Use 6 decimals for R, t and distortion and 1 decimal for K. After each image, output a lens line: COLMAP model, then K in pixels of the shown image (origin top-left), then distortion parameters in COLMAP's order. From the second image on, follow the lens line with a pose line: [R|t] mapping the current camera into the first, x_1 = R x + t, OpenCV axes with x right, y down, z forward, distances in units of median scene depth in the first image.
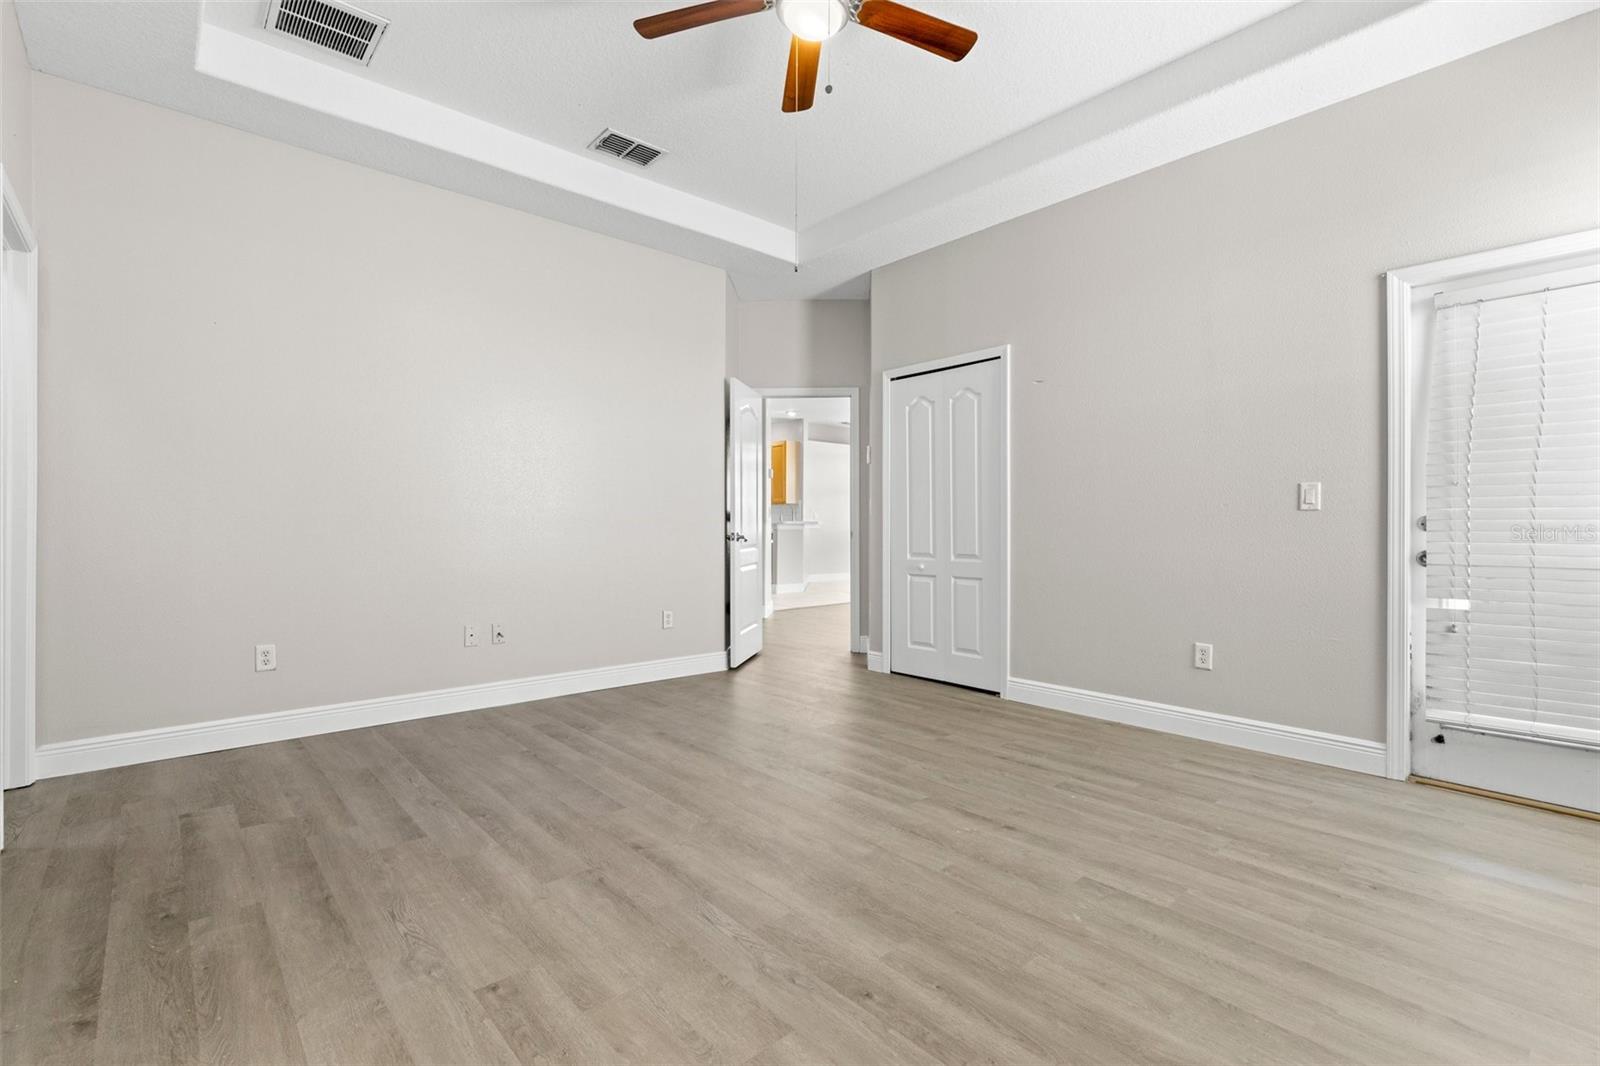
lens RADIAL K [[724.7, 0, 798.3], [0, 724.7, 526.7], [0, 0, 1]] dist [0.009096, -0.002150]
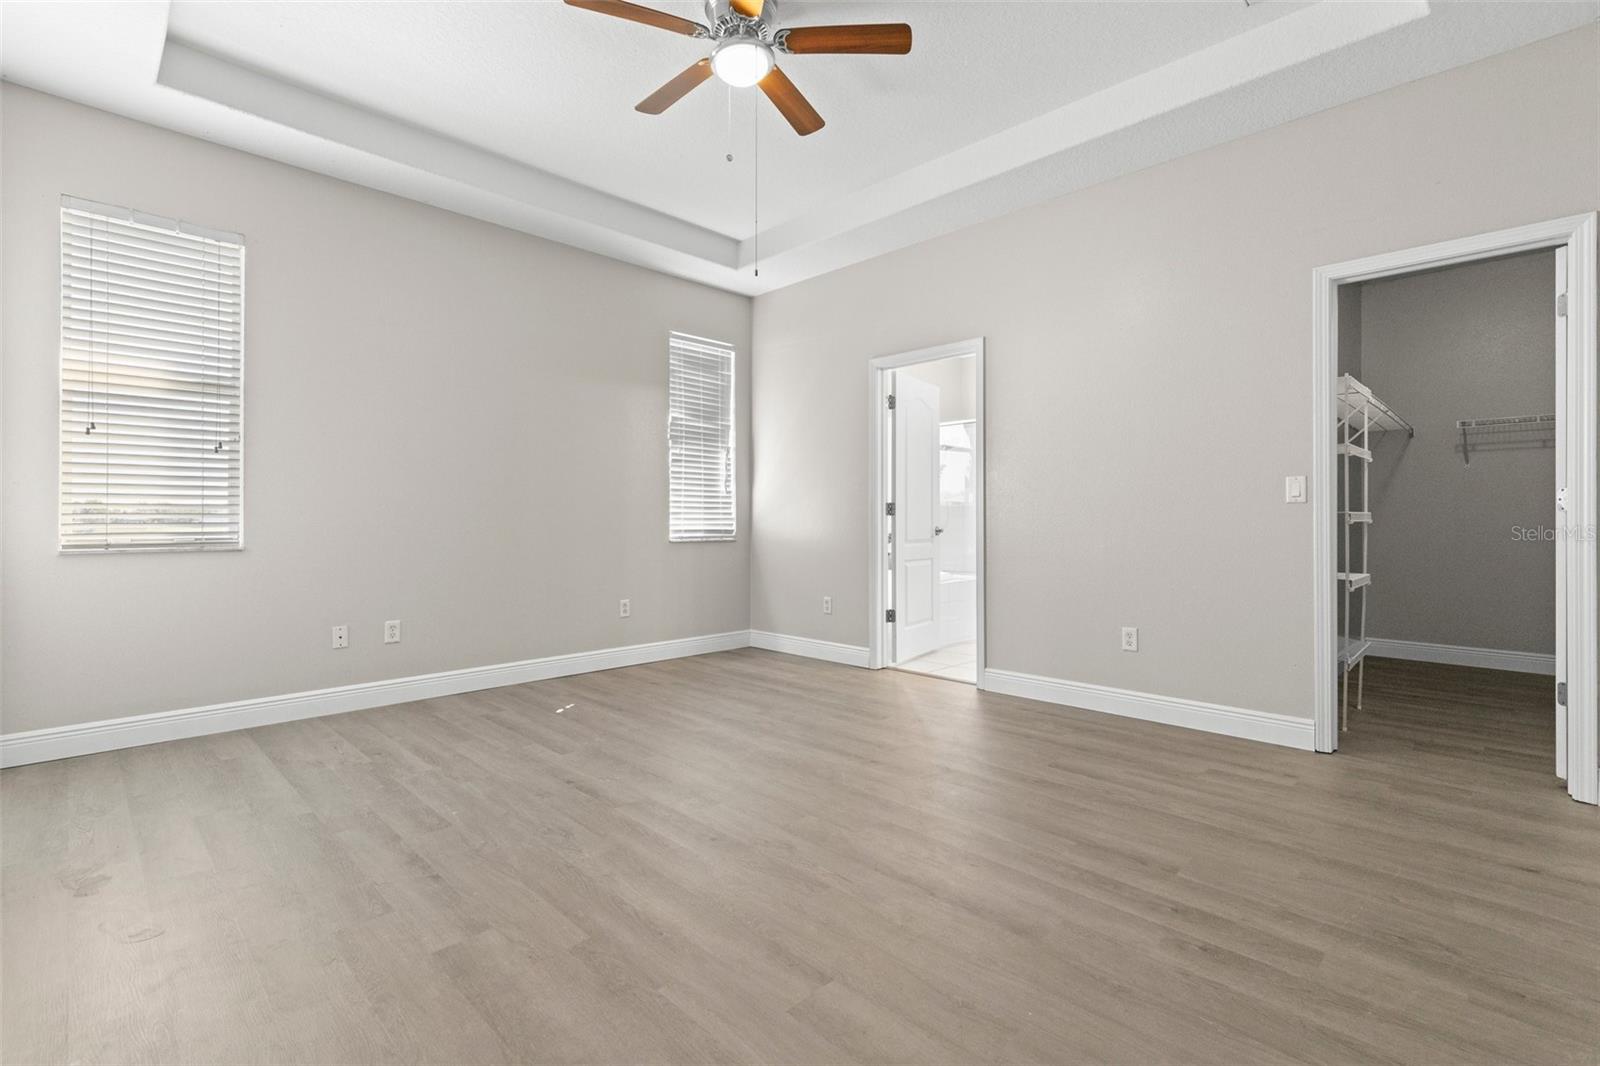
lens RADIAL K [[724.7, 0, 801.7], [0, 724.7, 525.6], [0, 0, 1]] dist [0.009096, -0.002150]
pose [[-0.998126, -0.001738, -0.061162, -0.006164], [-0.002387, 0.999942, 0.010542, -0.005058], [0.061140, 0.010668, -0.998072, 2.000856]]
